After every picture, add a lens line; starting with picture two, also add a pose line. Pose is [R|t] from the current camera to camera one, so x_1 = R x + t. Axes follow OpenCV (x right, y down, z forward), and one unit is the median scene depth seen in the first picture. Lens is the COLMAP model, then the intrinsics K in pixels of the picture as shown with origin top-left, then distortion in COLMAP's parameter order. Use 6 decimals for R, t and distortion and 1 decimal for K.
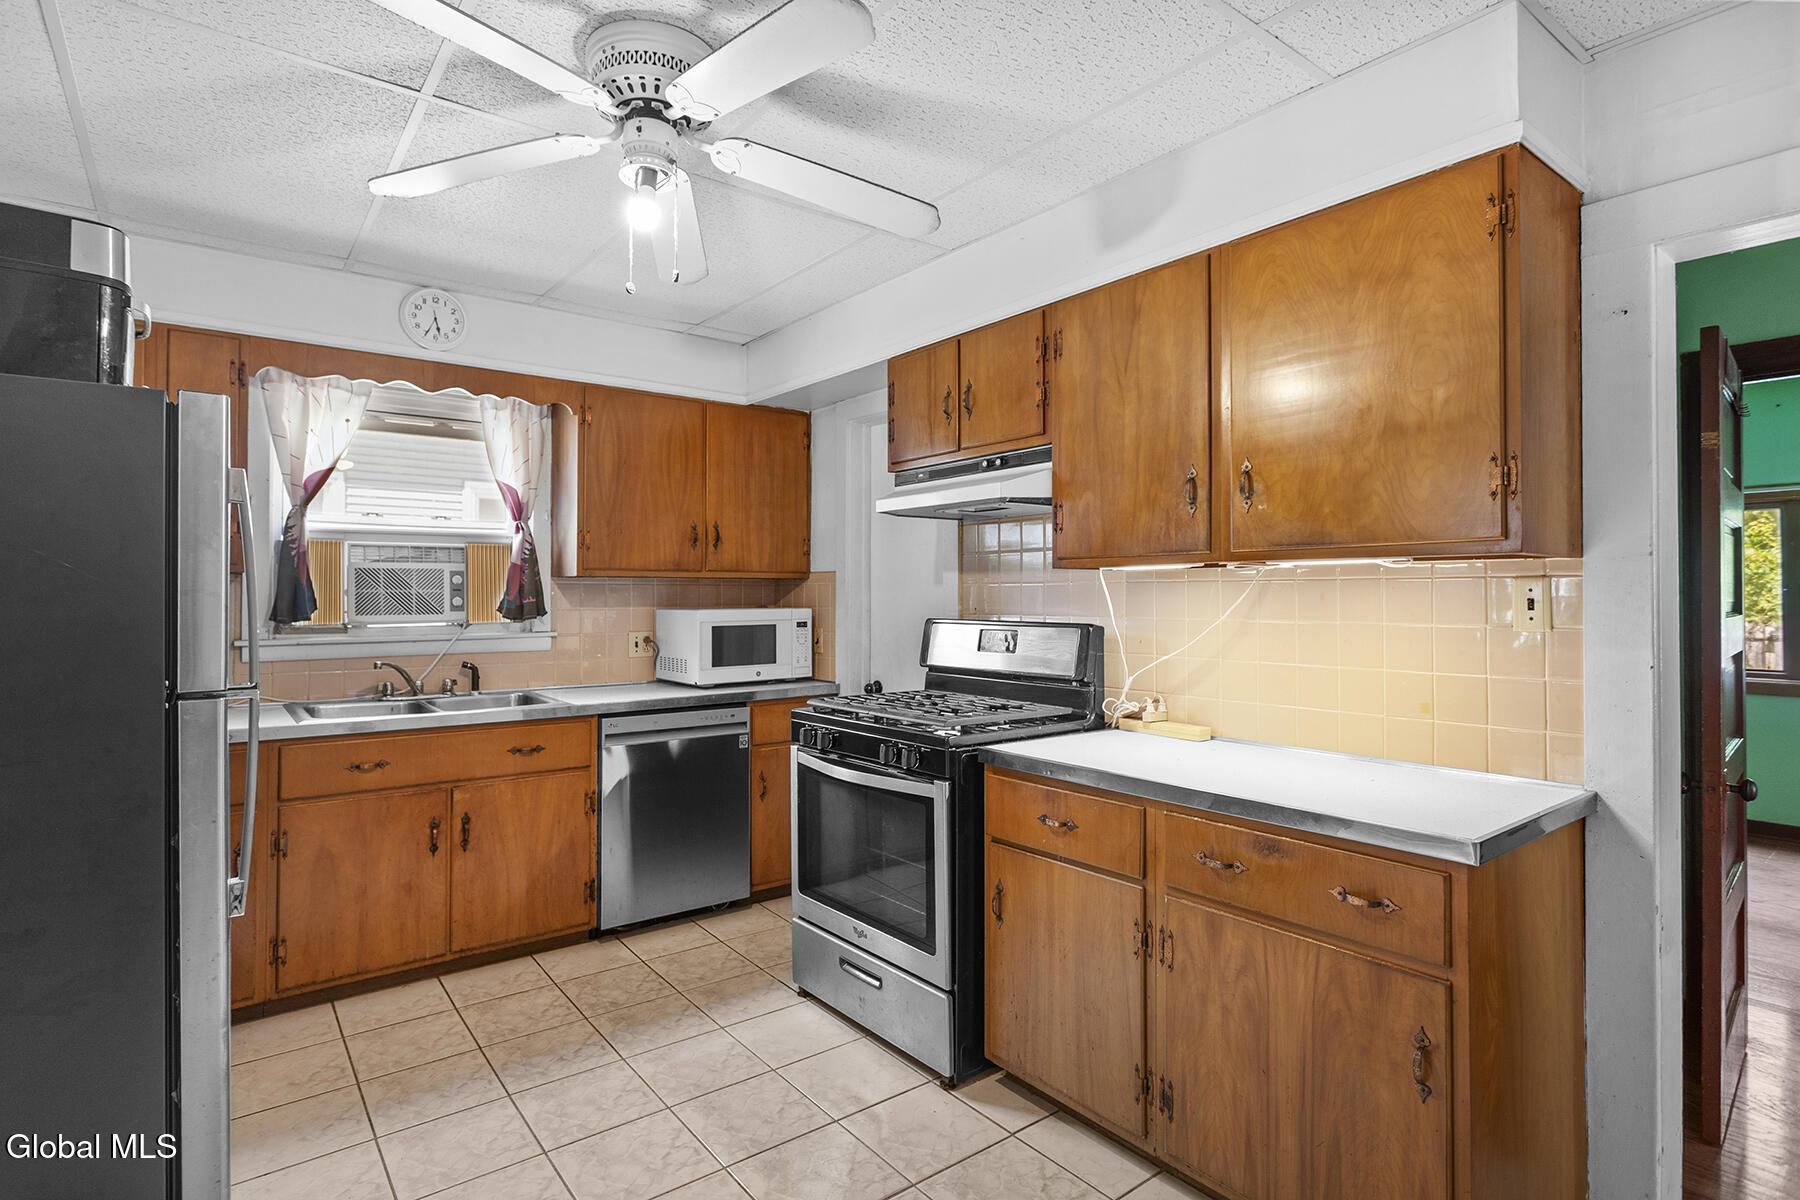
lens RADIAL K [[905.9, 0, 899.0], [0, 905.9, 588.8], [0, 0, 1]] dist [0.000218, 0.000329]
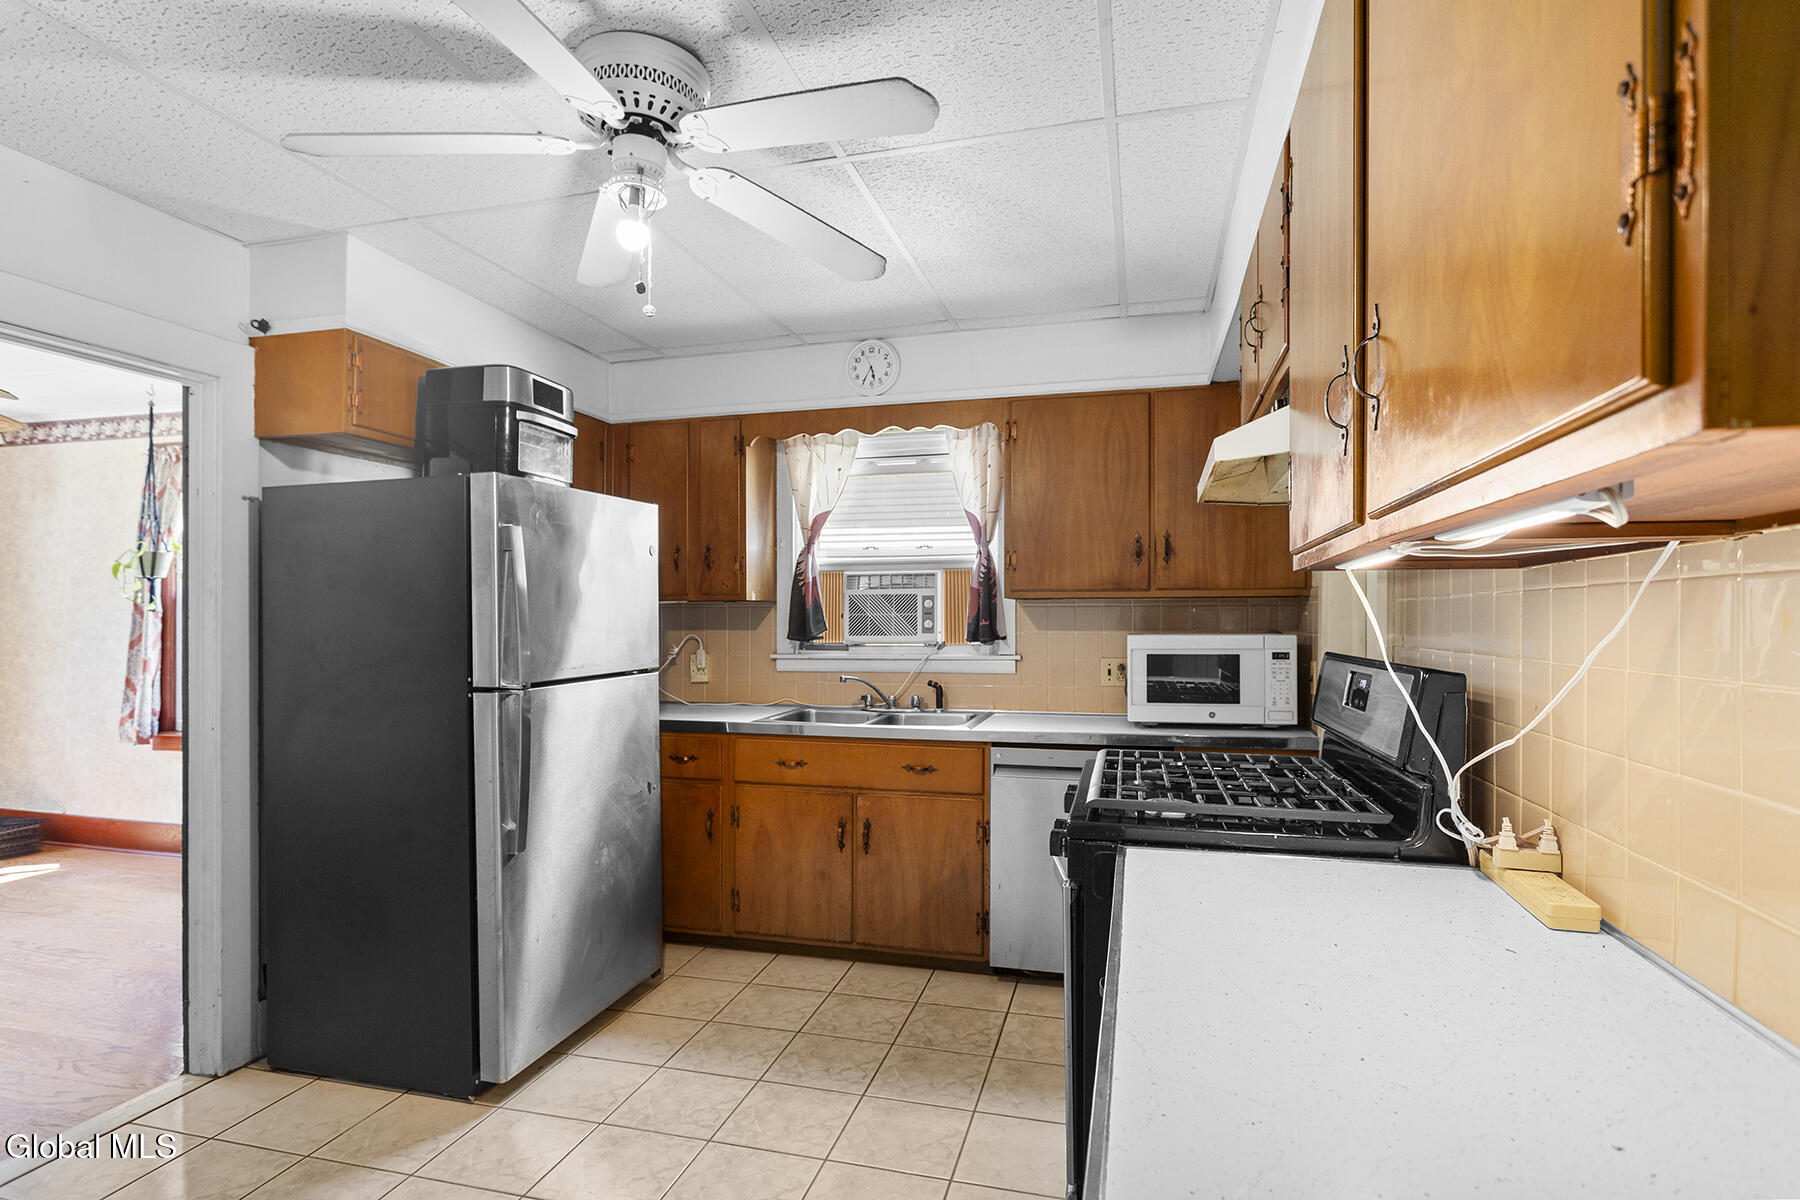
lens RADIAL K [[907.8, 0, 901.2], [0, 907.8, 621.9], [0, 0, 1]] dist [-0.014972, 0.000153]
pose [[0.609491, 0.001871, -0.792791, 0.386608], [0.005959, 0.999958, 0.006941, 0.004413], [0.792770, -0.008955, 0.609455, 0.354904]]
